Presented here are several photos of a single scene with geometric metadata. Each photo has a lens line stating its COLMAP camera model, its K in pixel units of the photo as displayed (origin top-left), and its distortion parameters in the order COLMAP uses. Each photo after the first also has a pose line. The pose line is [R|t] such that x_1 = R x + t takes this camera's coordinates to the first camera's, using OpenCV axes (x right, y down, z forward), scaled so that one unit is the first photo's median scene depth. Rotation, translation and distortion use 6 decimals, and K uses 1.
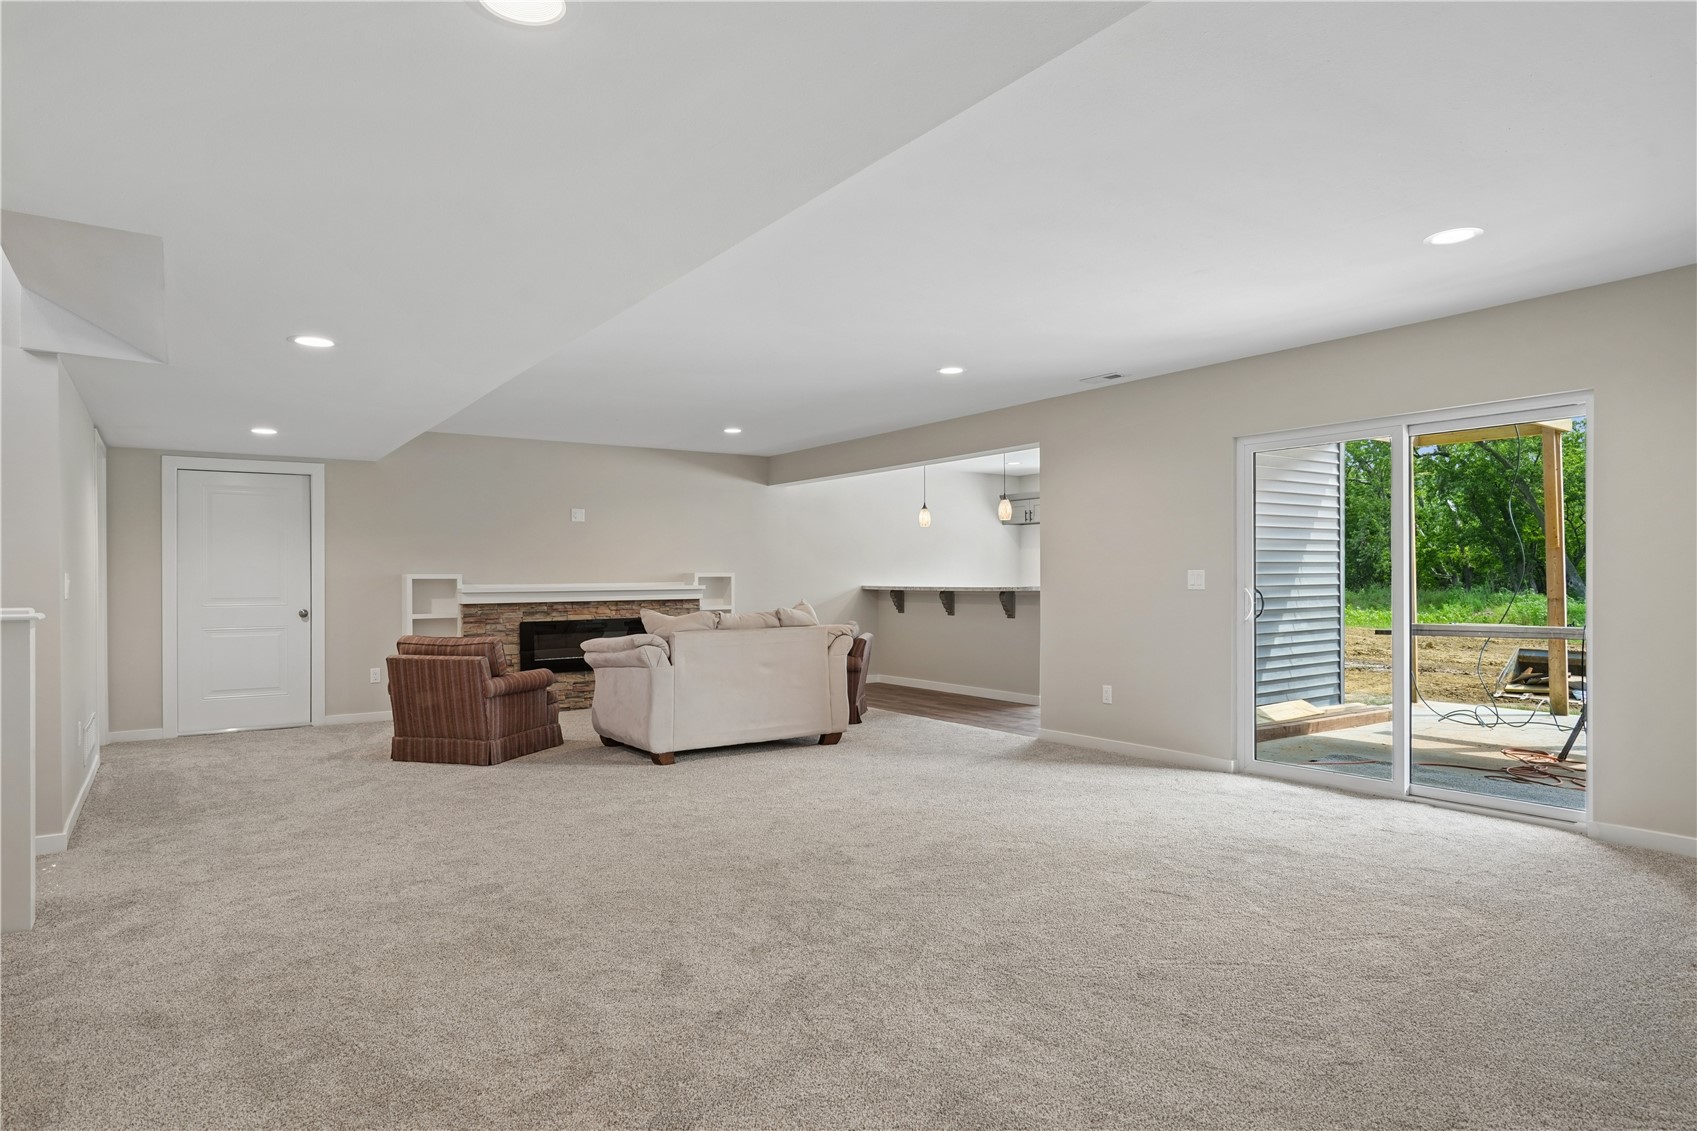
lens RADIAL K [[971.4, 0, 848.5], [0, 971.4, 565.5], [0, 0, 1]] dist [-0.000580, -0.000317]
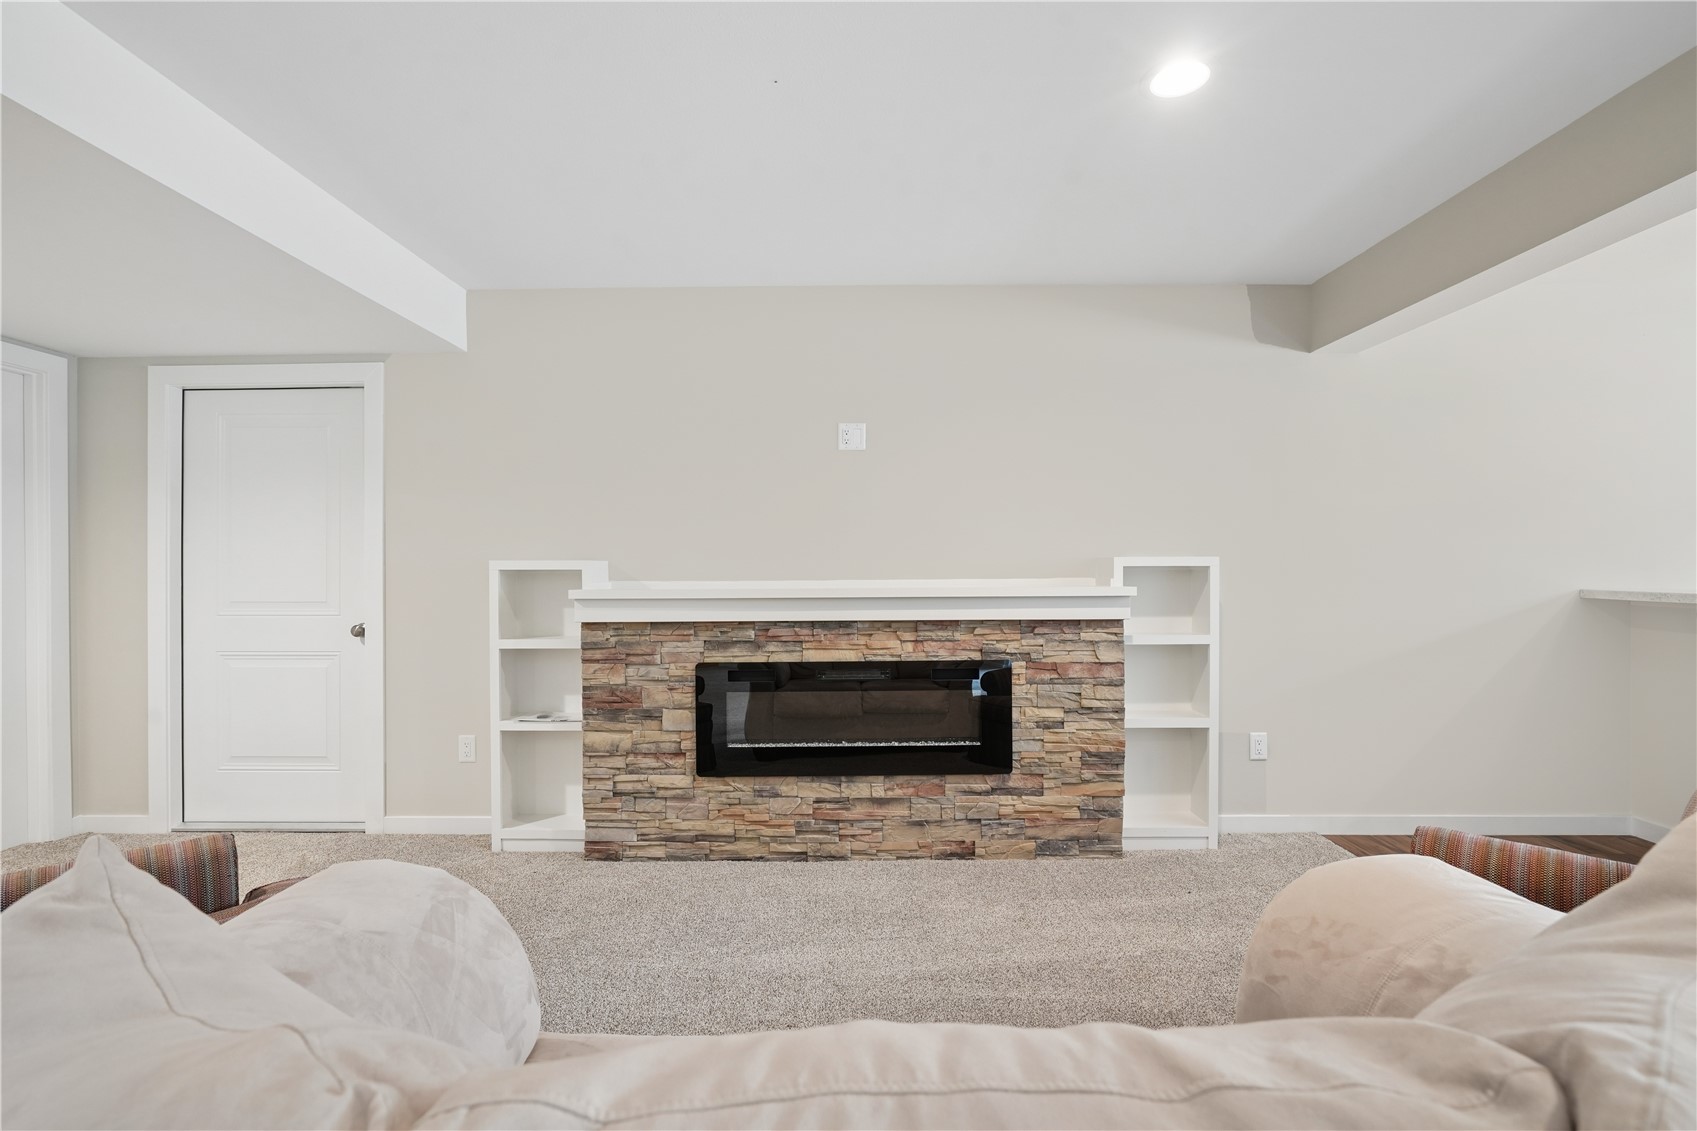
lens RADIAL K [[784.1, 0, 850.4], [0, 784.1, 582.3], [0, 0, 1]] dist [-0.030017, 0.015961]
pose [[0.816445, 0.005565, -0.577397, -0.060574], [0.005759, 0.999825, 0.017780, 0.013210], [0.577395, -0.017842, 0.816270, 0.723535]]
